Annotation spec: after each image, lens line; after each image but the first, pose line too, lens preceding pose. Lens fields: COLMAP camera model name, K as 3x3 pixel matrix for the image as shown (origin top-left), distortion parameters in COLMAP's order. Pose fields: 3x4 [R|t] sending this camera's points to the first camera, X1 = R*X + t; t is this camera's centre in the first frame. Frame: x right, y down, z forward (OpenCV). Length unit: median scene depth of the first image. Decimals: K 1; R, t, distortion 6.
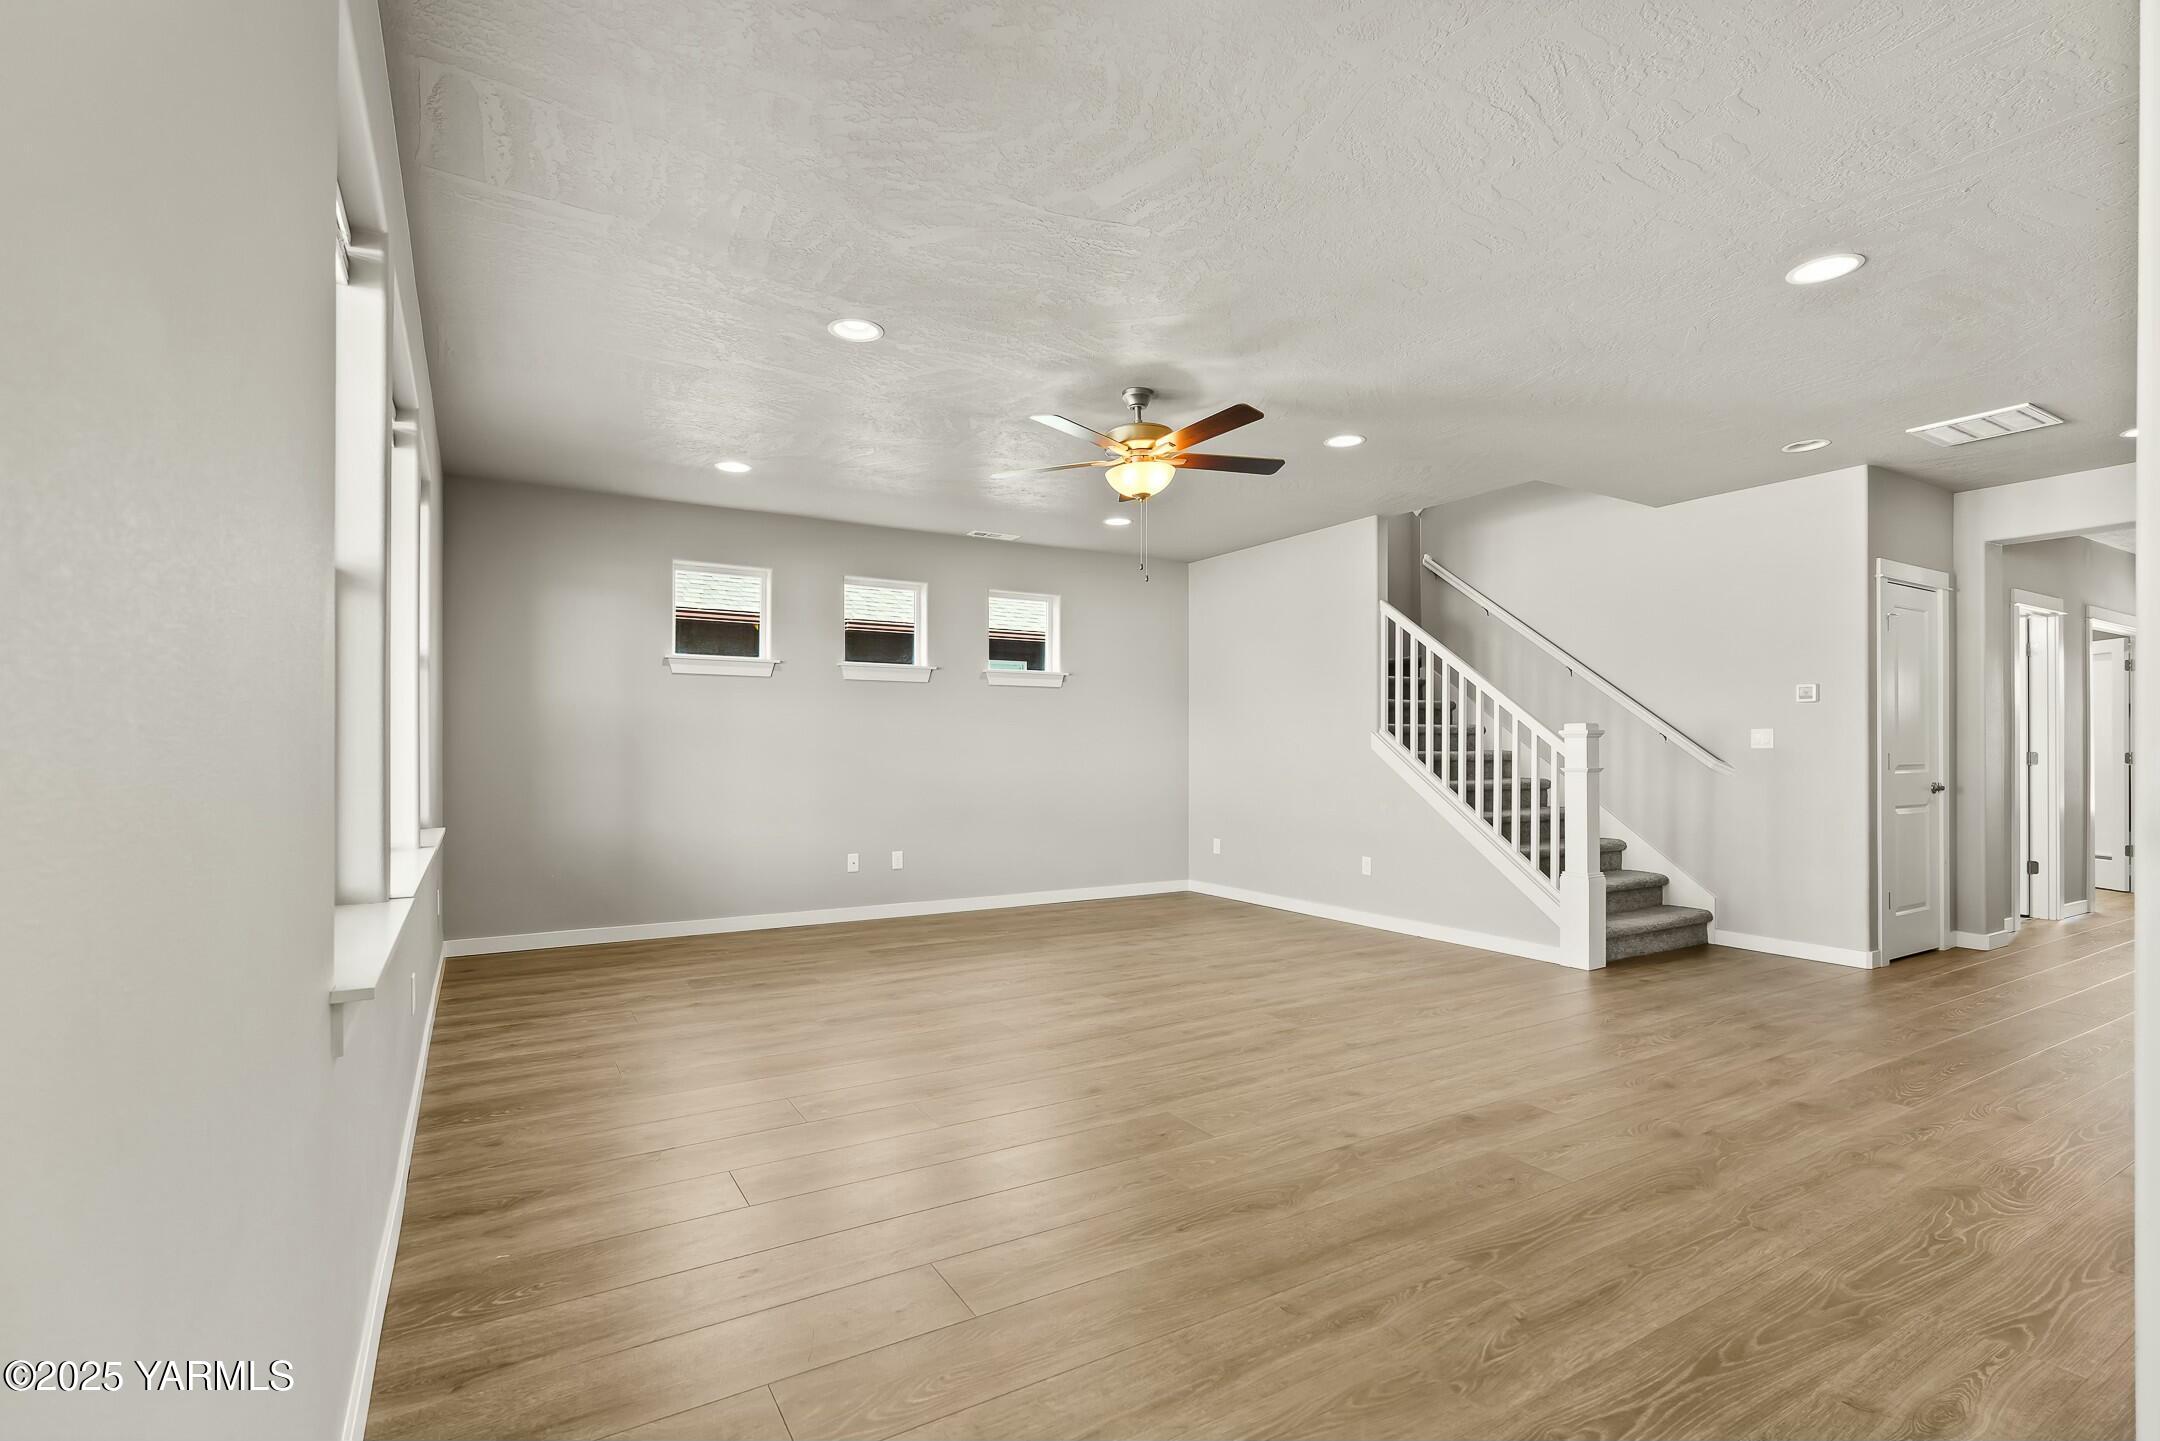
lens RADIAL K [[980.5, 0, 1074.1], [0, 980.5, 744.3], [0, 0, 1]] dist [-0.008177, 0.001350]
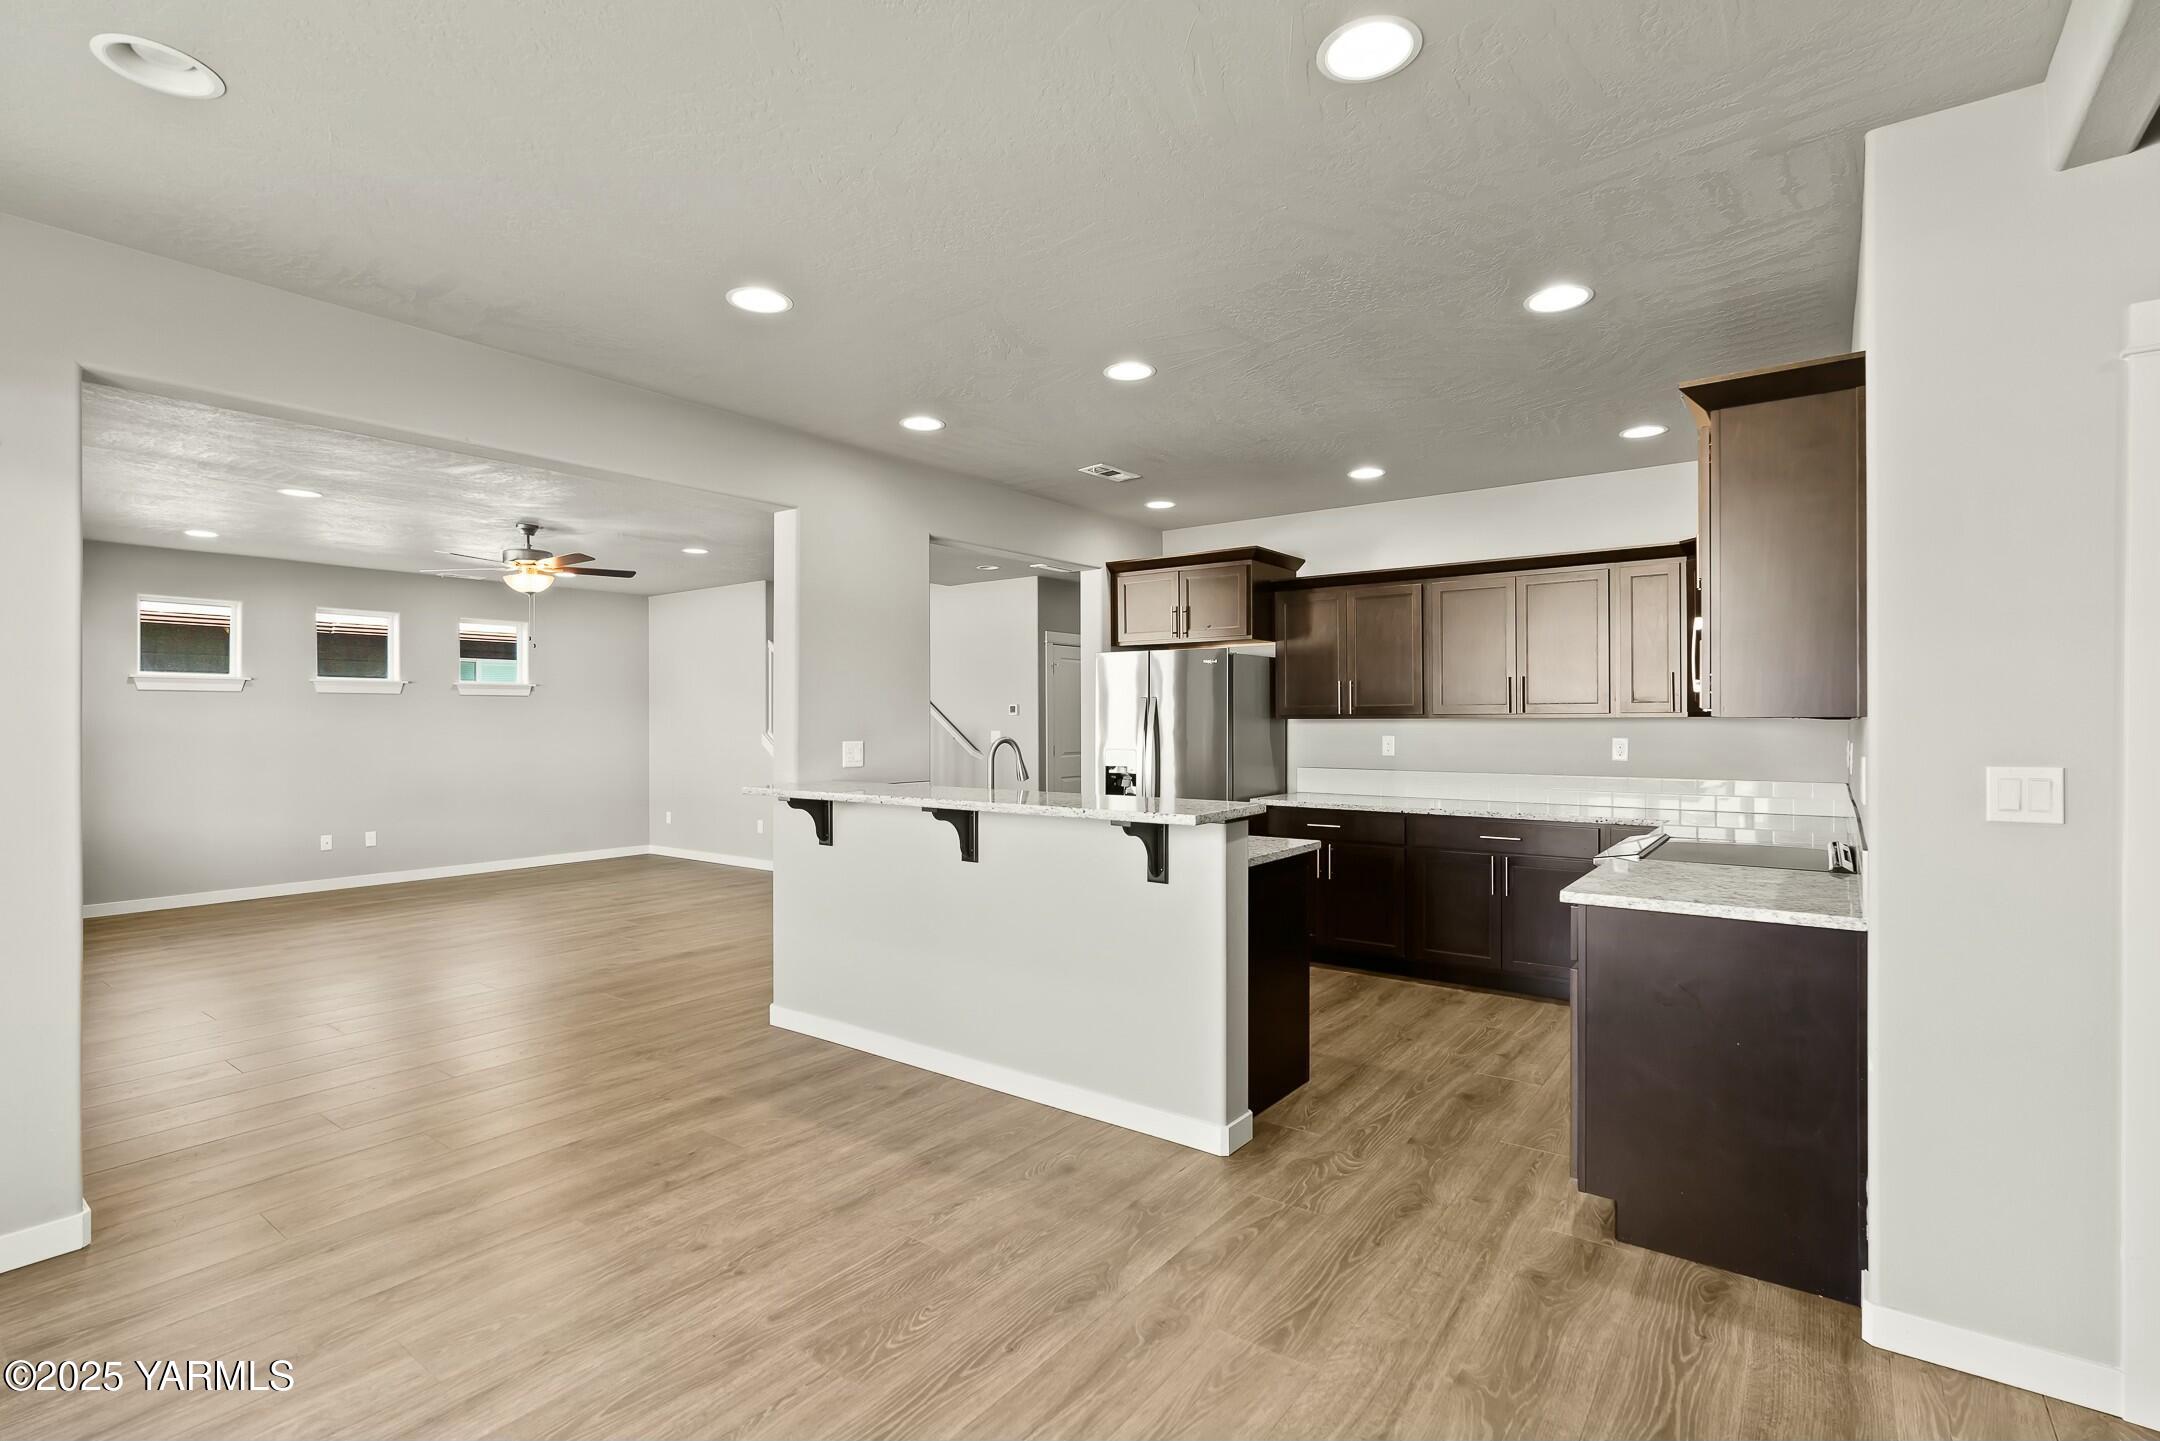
lens RADIAL K [[990.7, 0, 1074.9], [0, 990.7, 718.0], [0, 0, 1]] dist [-0.011793, 0.002342]
pose [[0.923669, -0.003558, 0.383174, 0.181768], [0.002373, 0.999991, 0.003565, -0.040114], [-0.383184, -0.002383, 0.923669, -0.534484]]
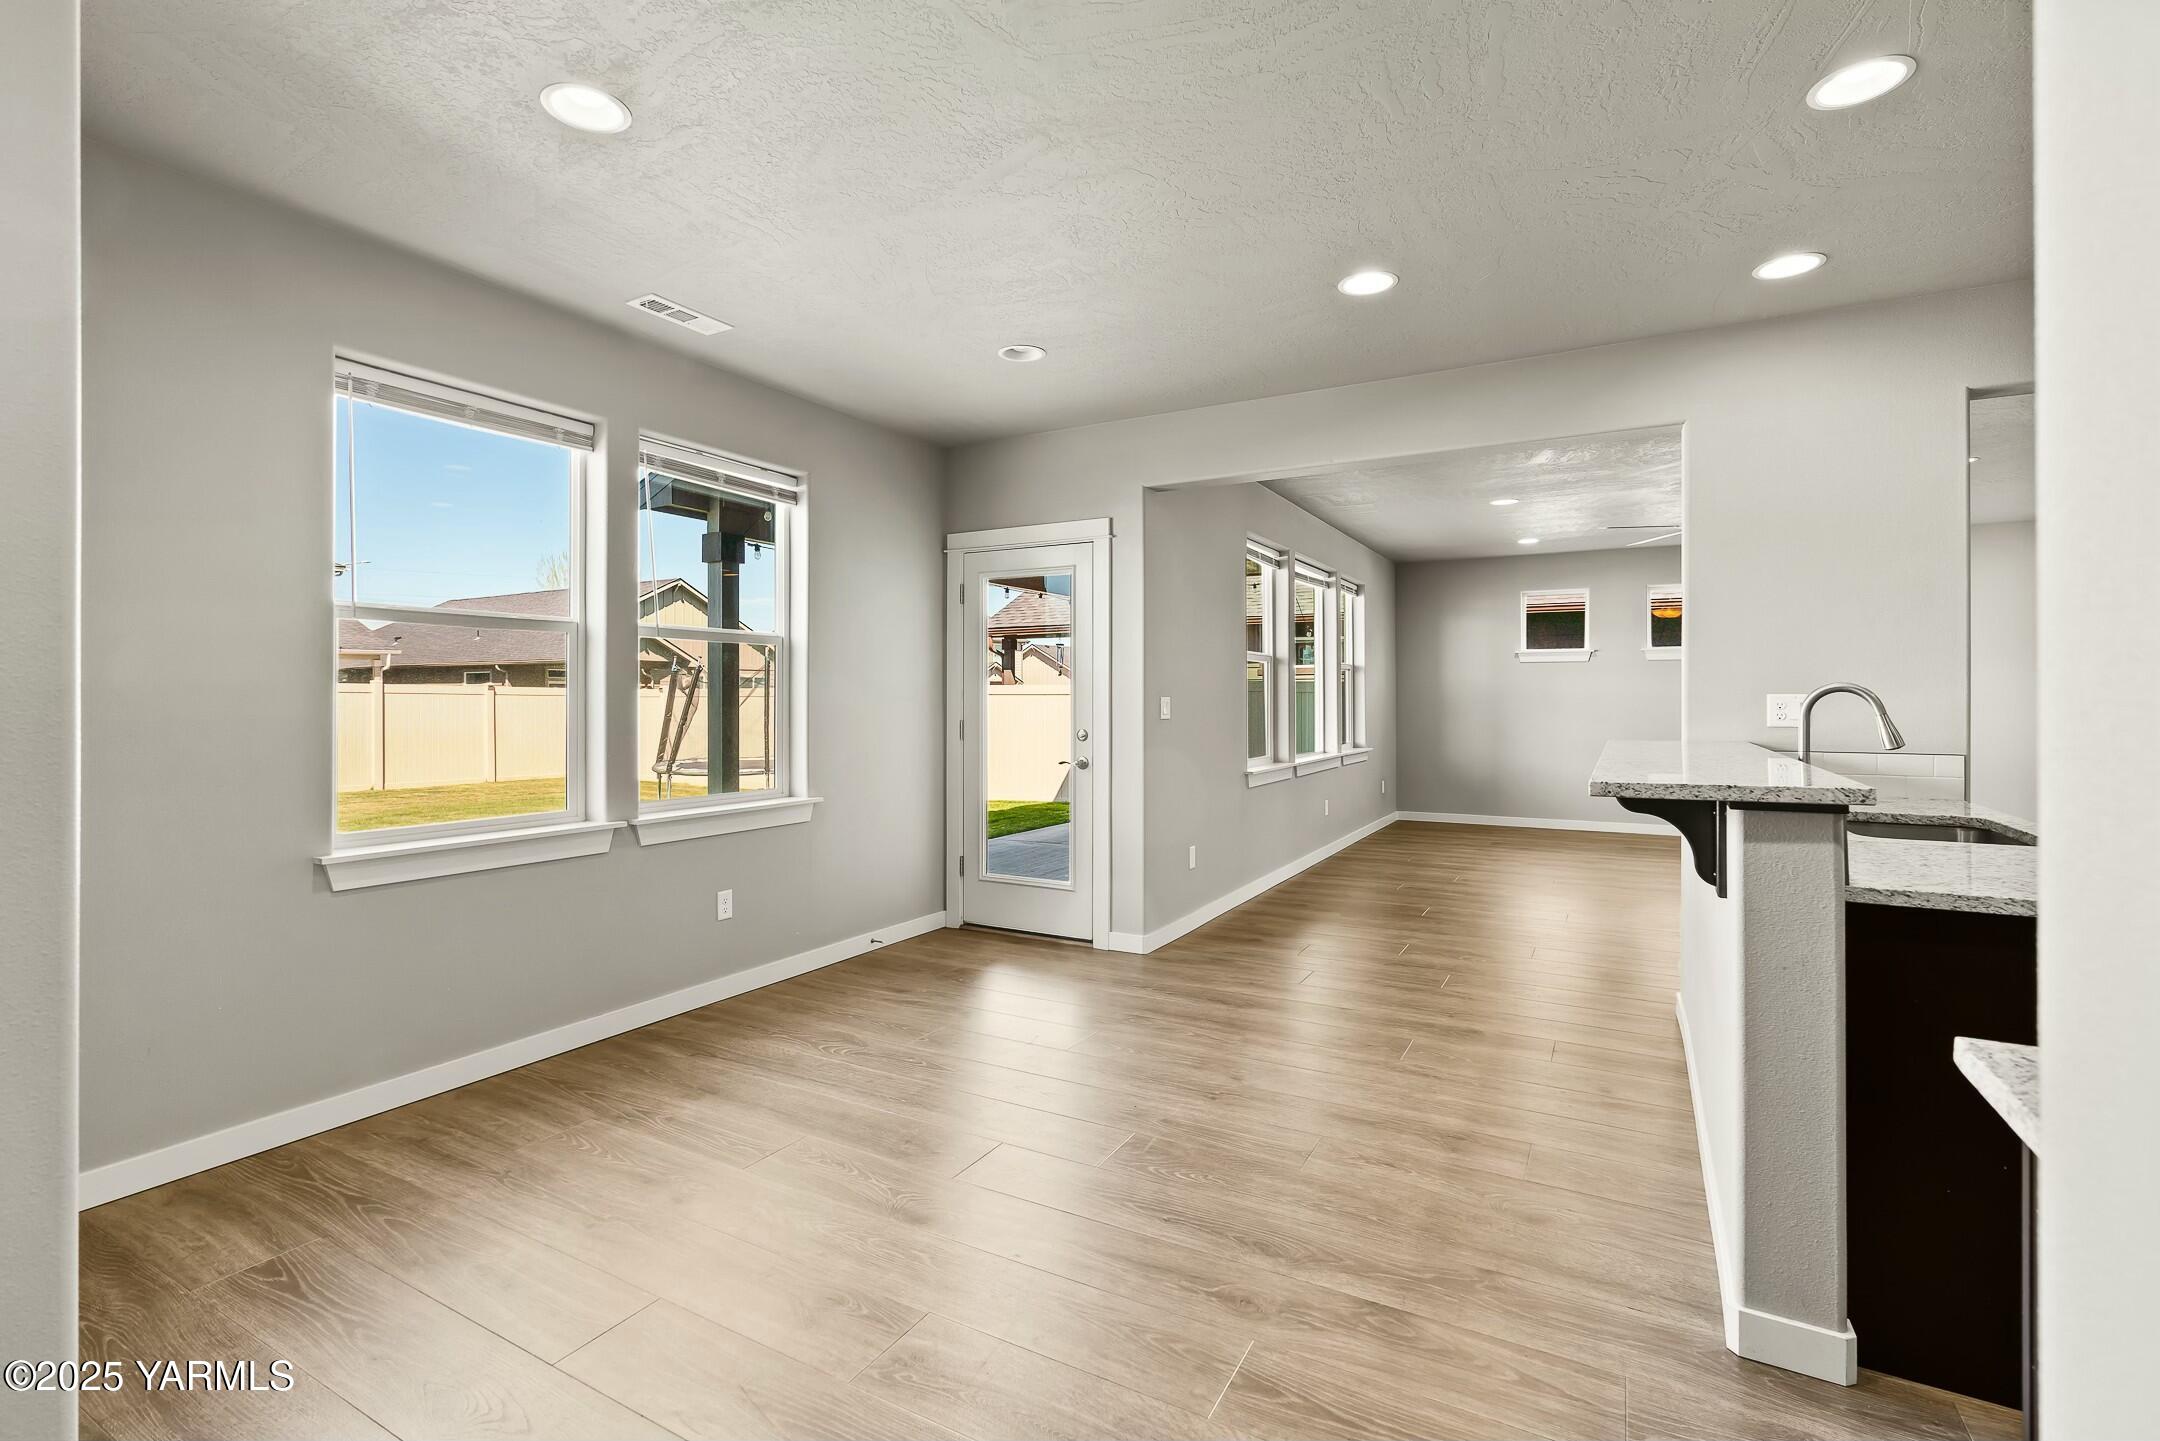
lens RADIAL K [[980.5, 0, 1077.5], [0, 980.5, 693.7], [0, 0, 1]] dist [-0.008177, 0.001350]
pose [[0.502039, -0.010527, -0.864781, 0.606277], [0.009707, 0.999932, -0.006537, -0.018838], [0.864791, -0.005112, 0.502107, -0.425590]]
